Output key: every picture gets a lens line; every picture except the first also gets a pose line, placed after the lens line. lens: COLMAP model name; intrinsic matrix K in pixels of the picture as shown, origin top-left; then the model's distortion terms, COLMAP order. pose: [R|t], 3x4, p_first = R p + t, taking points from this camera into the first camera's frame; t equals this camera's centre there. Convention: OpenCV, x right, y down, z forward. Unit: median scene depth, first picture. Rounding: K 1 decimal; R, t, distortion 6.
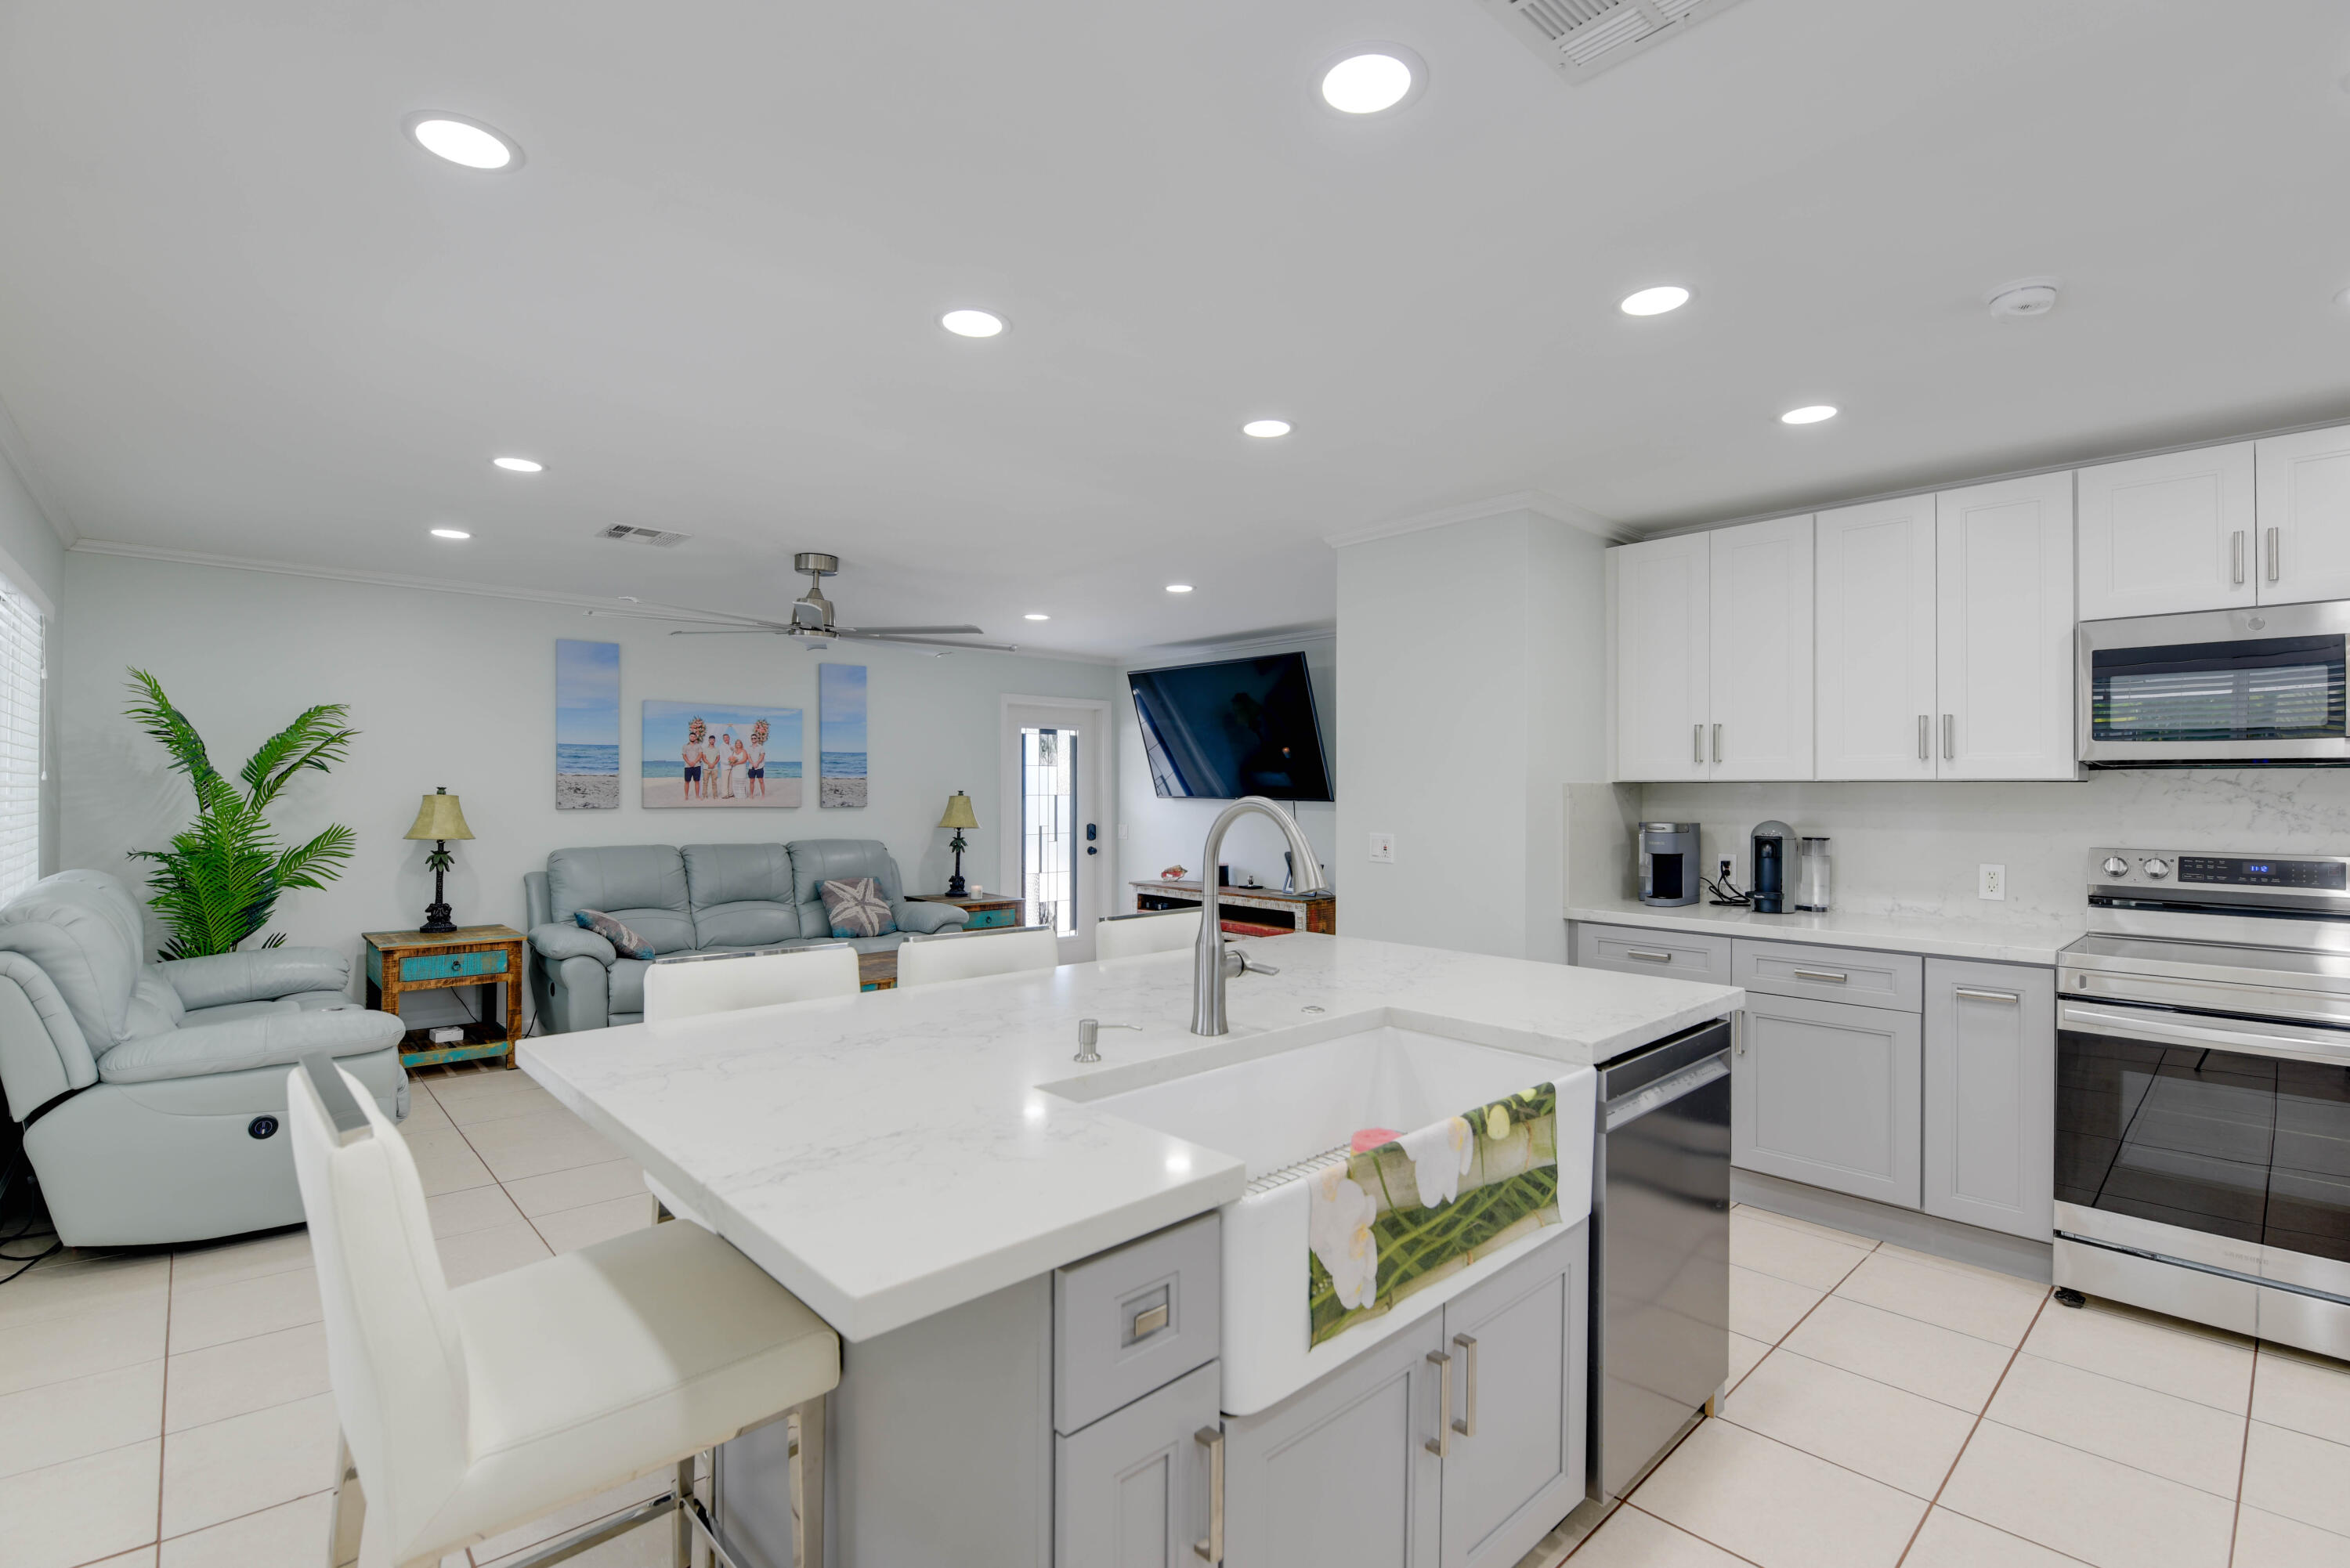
lens RADIAL K [[1031.2, 0, 1177.6], [0, 1031.2, 767.5], [0, 0, 1]] dist [-0.005078, -0.008437]
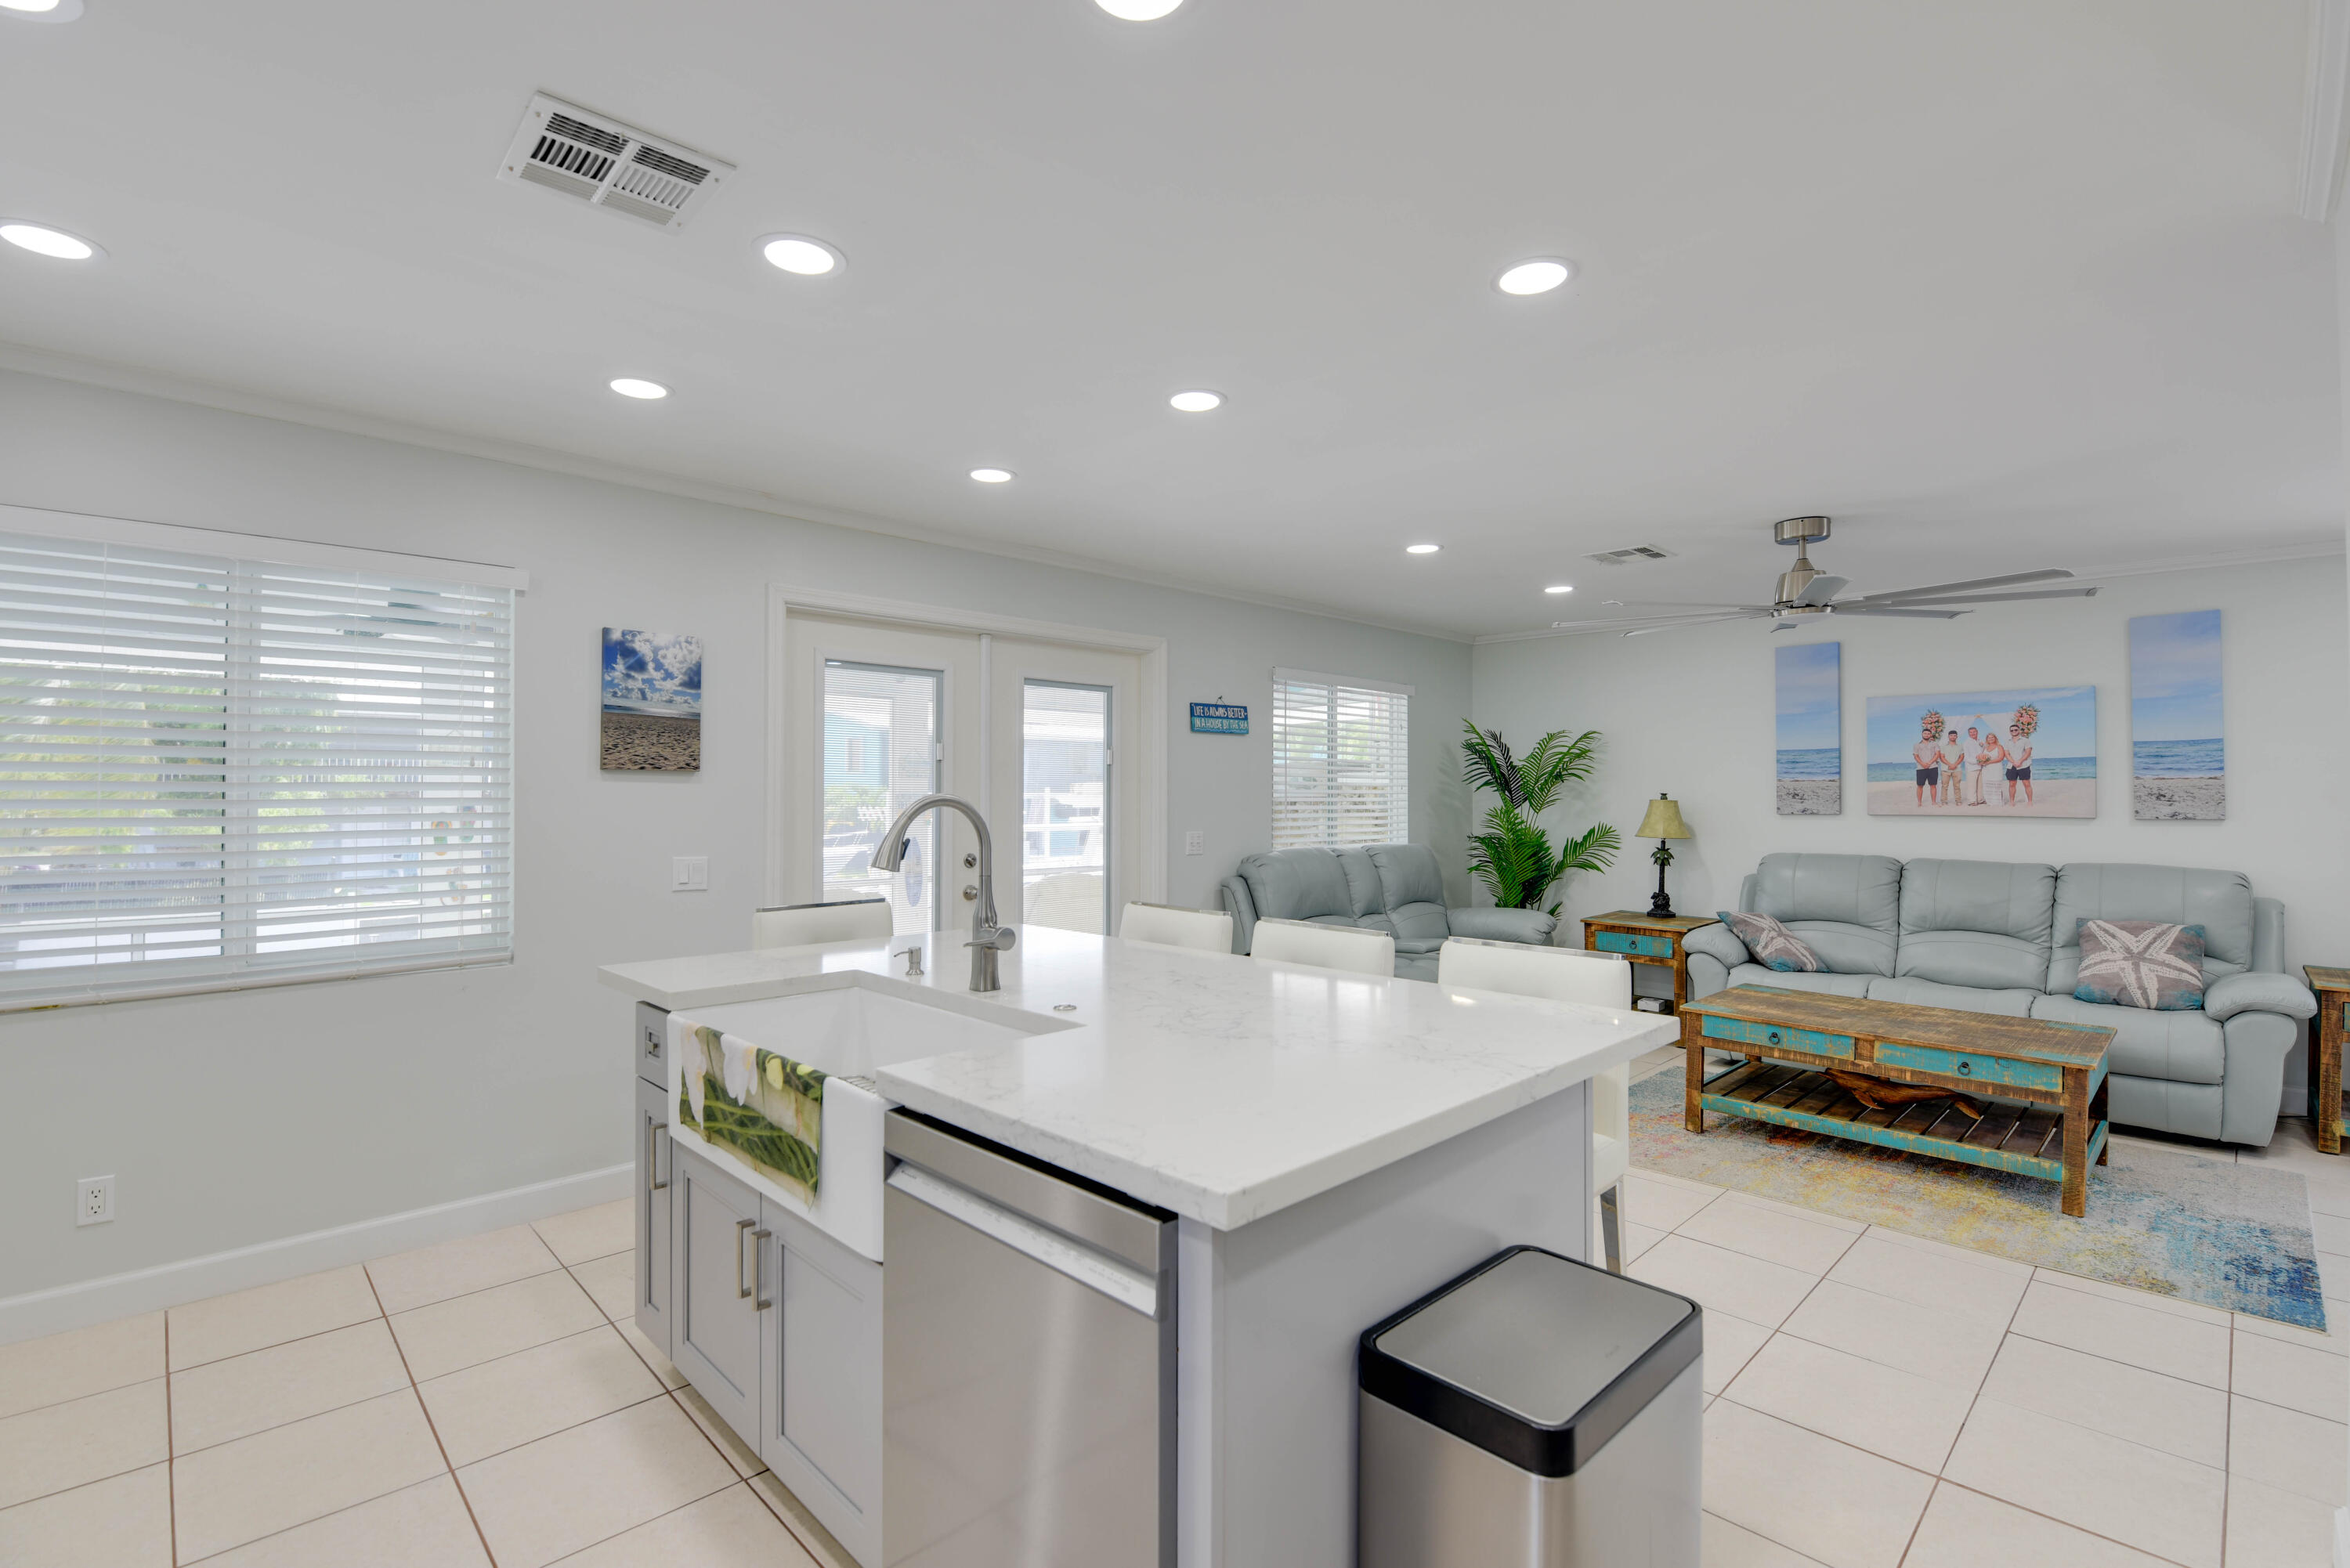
lens RADIAL K [[1031.2, 0, 1181.7], [0, 1031.2, 800.5], [0, 0, 1]] dist [-0.005078, -0.008437]
pose [[0.019799, 0.000658, -0.999804, 0.420038], [0.022226, 0.999752, 0.001098, 0.012524], [0.999557, -0.022244, 0.019780, 0.393863]]
